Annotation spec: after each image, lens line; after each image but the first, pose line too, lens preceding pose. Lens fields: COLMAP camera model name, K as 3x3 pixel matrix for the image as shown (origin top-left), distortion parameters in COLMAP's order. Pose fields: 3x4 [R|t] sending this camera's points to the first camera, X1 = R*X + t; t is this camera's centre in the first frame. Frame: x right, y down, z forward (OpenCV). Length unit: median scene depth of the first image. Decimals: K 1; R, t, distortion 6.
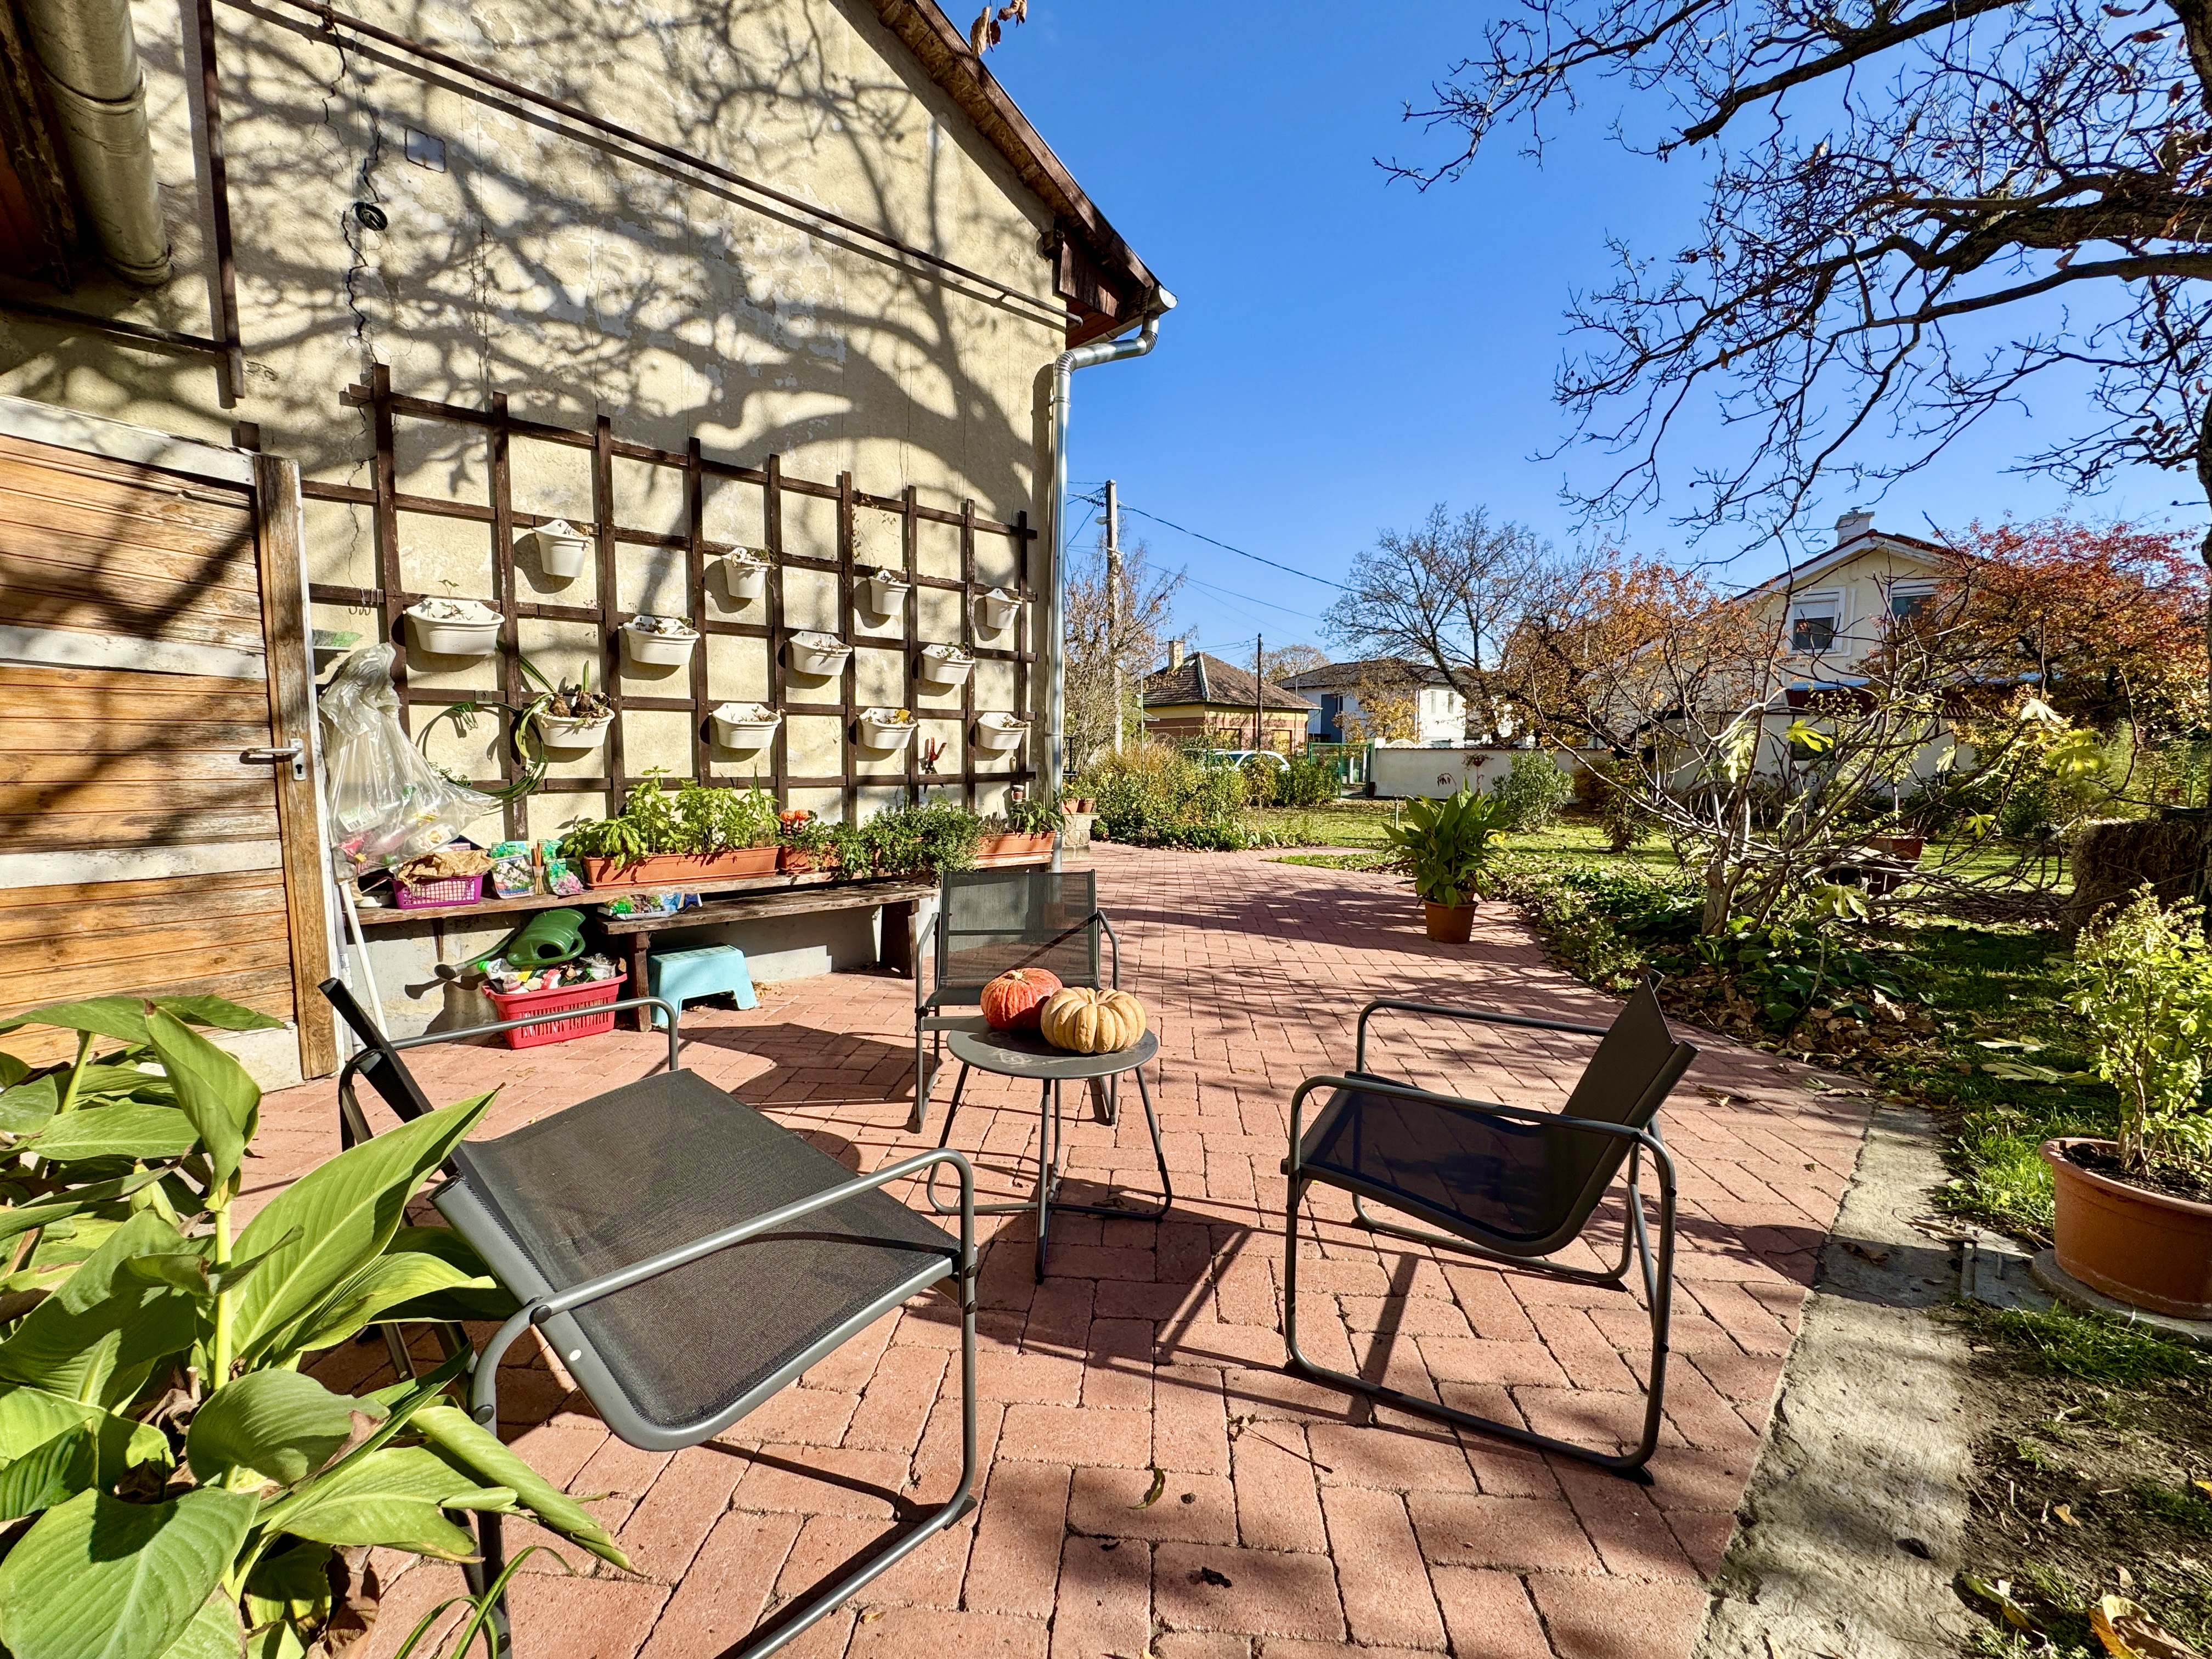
lens RADIAL K [[881.2, 0, 1106.6], [0, 881.2, 828.9], [0, 0, 1]] dist [-0.001221, -0.000136]
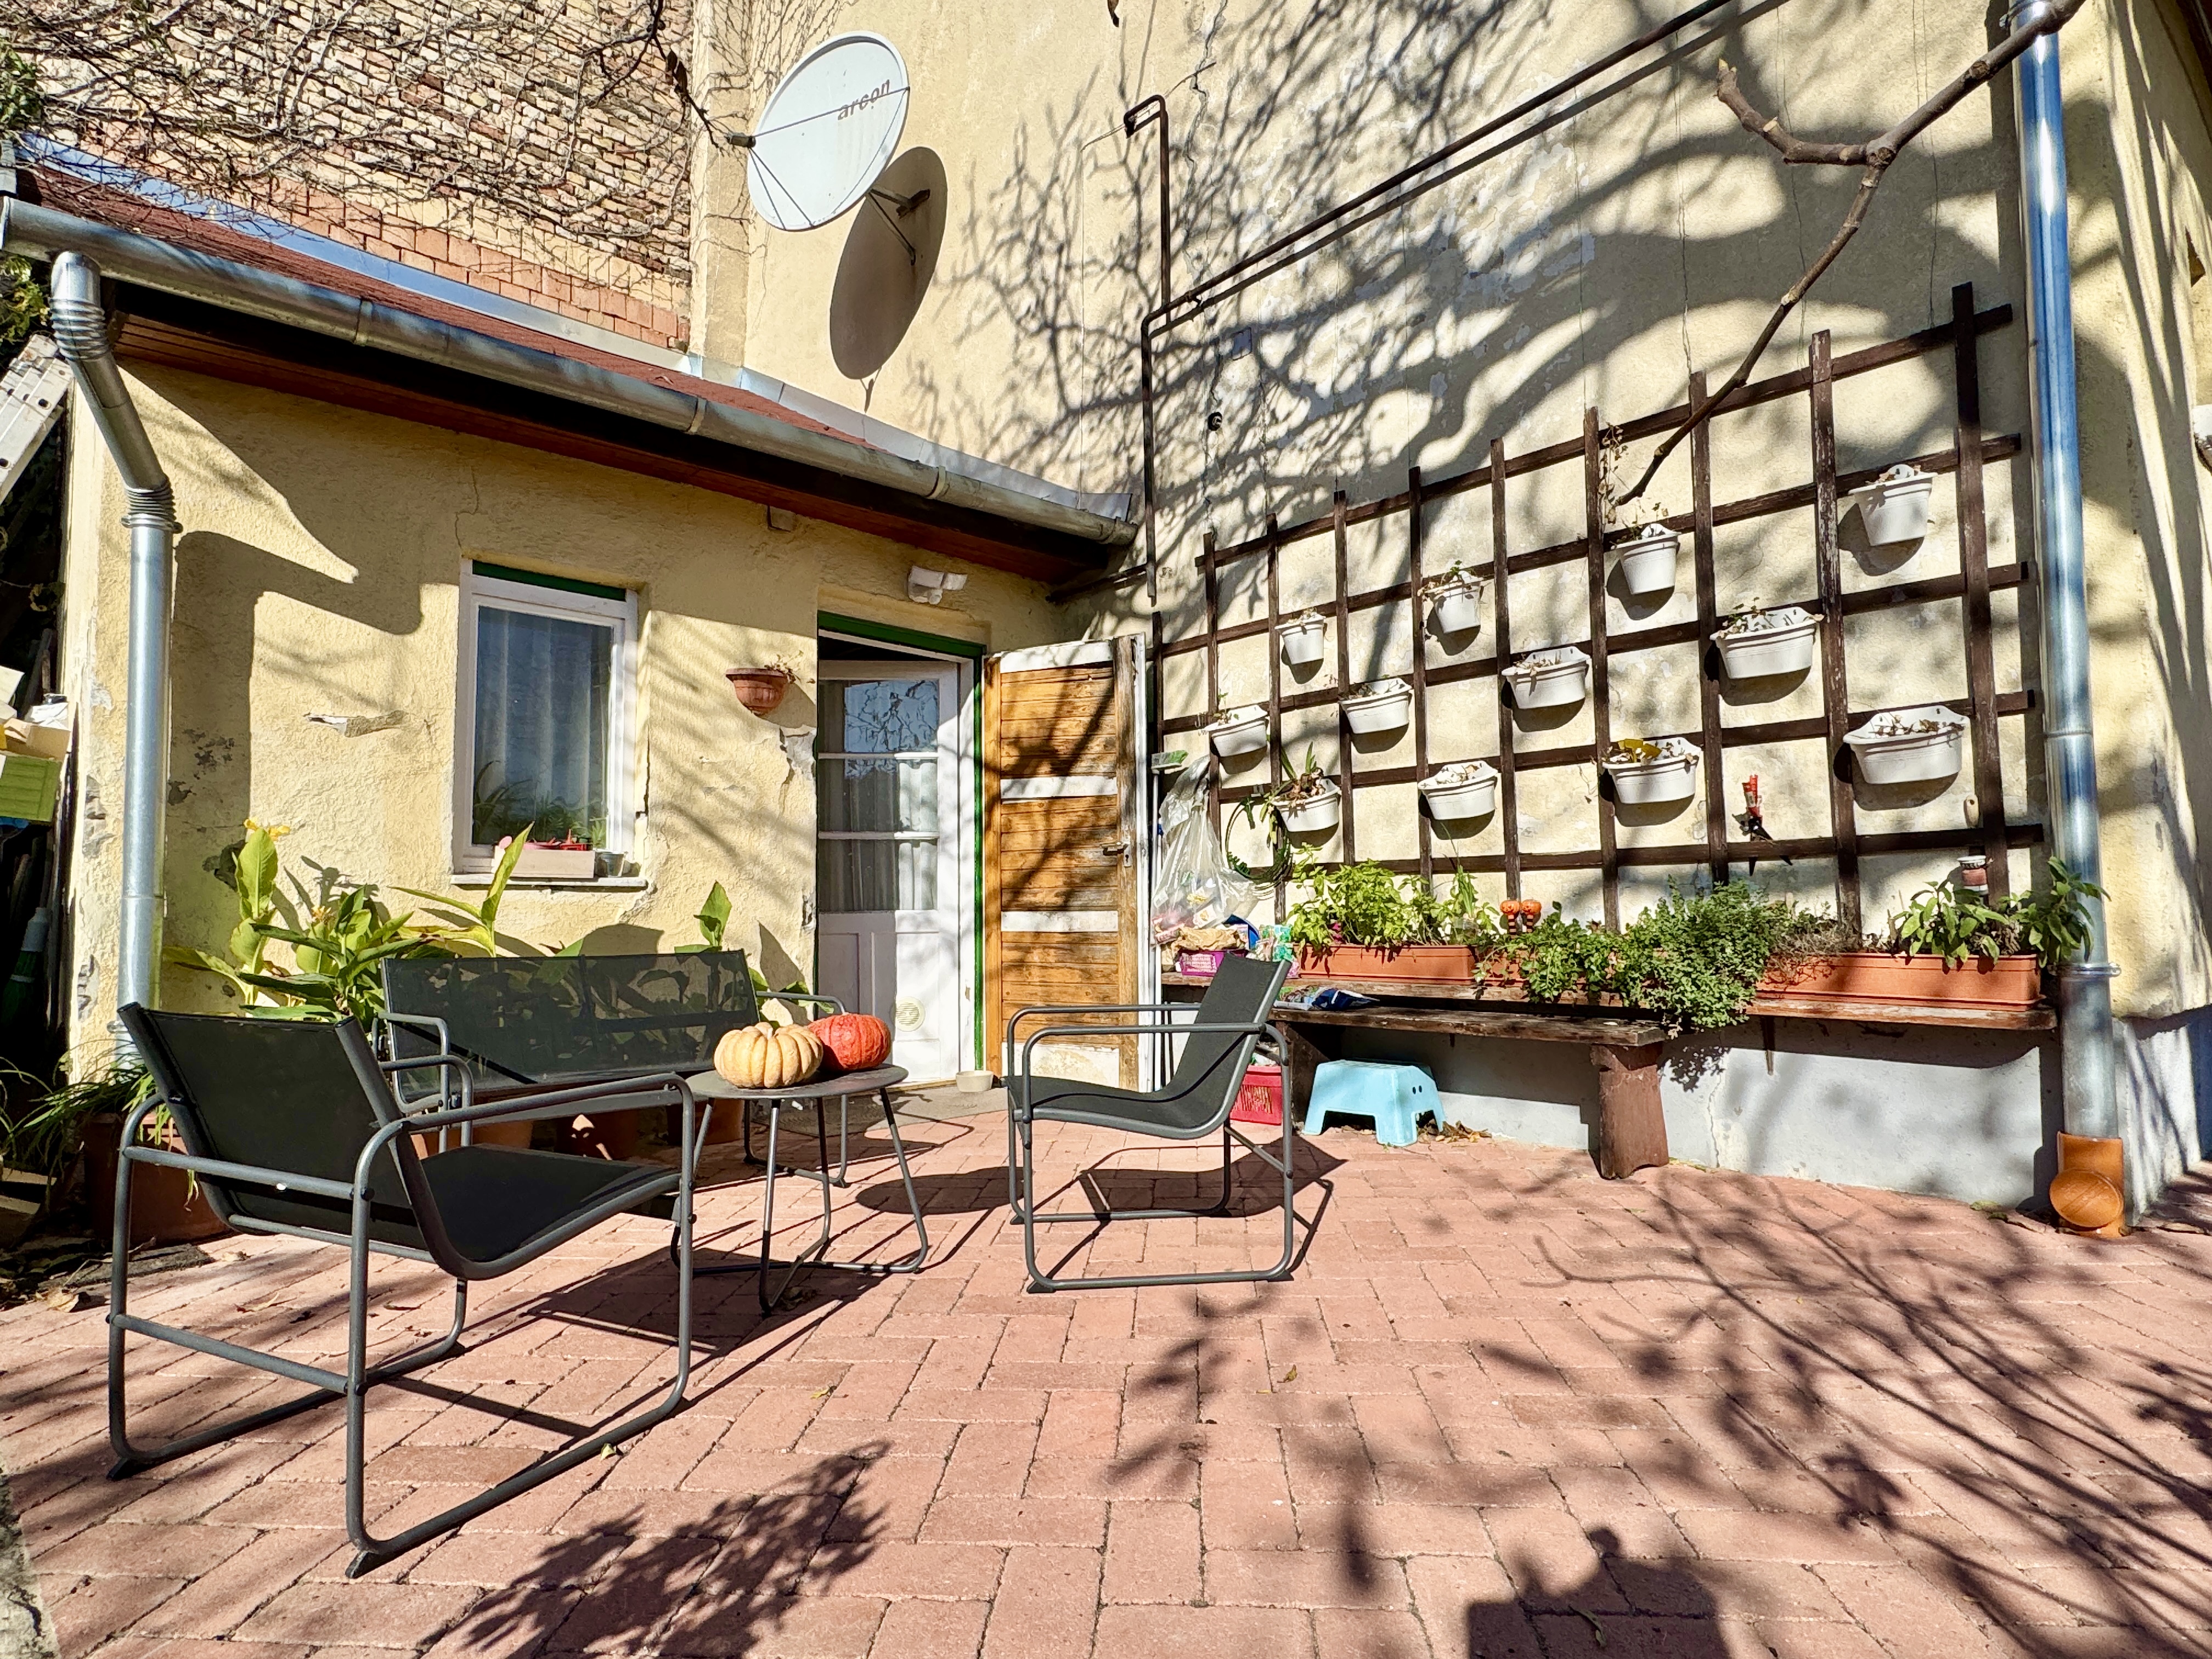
lens RADIAL K [[1239.7, 0, 1104.4], [0, 1239.7, 823.9], [0, 0, 1]] dist [0.001260, 0.002372]
pose [[0.005427, -0.082891, -0.996544, 0.758777], [-0.076291, 0.993620, -0.083063, 0.030838], [0.997071, 0.076479, -0.000932, 0.762711]]
